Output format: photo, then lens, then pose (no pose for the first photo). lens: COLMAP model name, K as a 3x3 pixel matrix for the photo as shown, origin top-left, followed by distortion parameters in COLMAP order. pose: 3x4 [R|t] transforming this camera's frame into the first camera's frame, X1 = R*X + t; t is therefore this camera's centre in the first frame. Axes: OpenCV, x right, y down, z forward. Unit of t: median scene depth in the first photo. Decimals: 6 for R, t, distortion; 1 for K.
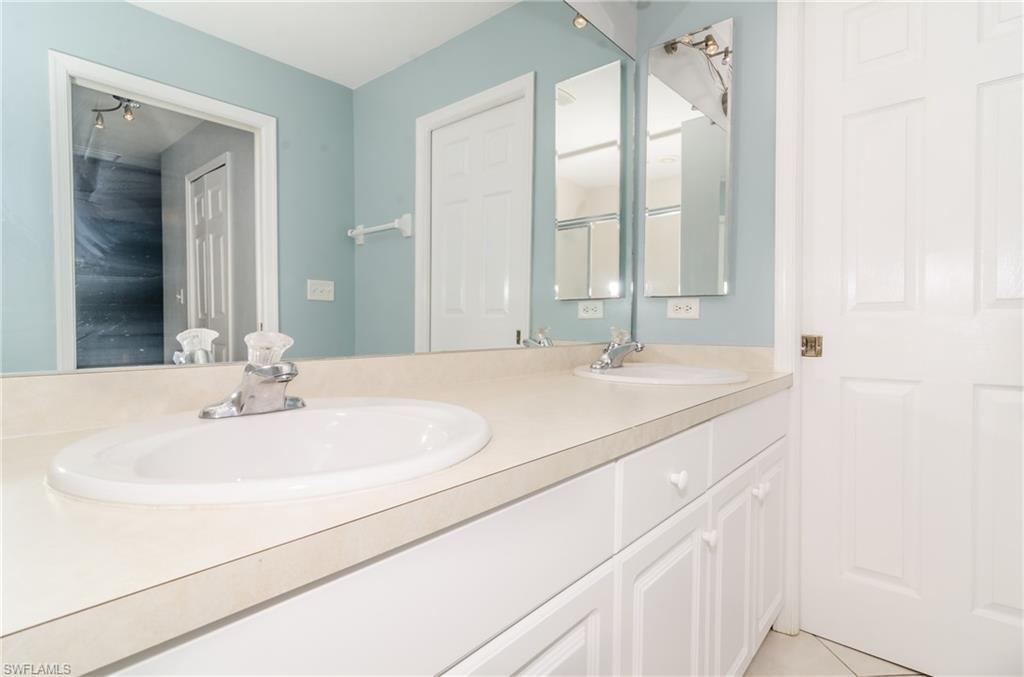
lens RADIAL K [[494.1, 0, 532.6], [0, 494.1, 340.0], [0, 0, 1]] dist [0.003363, 0.000514]
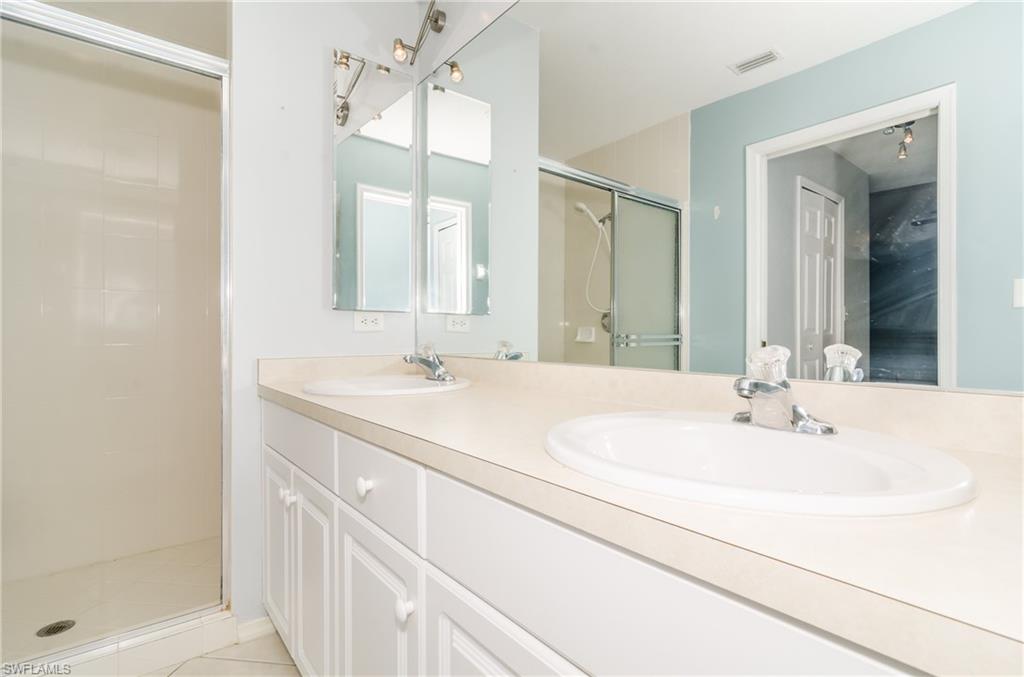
lens RADIAL K [[494.1, 0, 532.6], [0, 494.1, 340.0], [0, 0, 1]] dist [0.003363, 0.000514]
pose [[-0.175217, 0.002199, -0.984527, 0.938761], [-0.037240, 0.999267, 0.008859, -0.033247], [0.983825, 0.038216, -0.175006, 1.138296]]
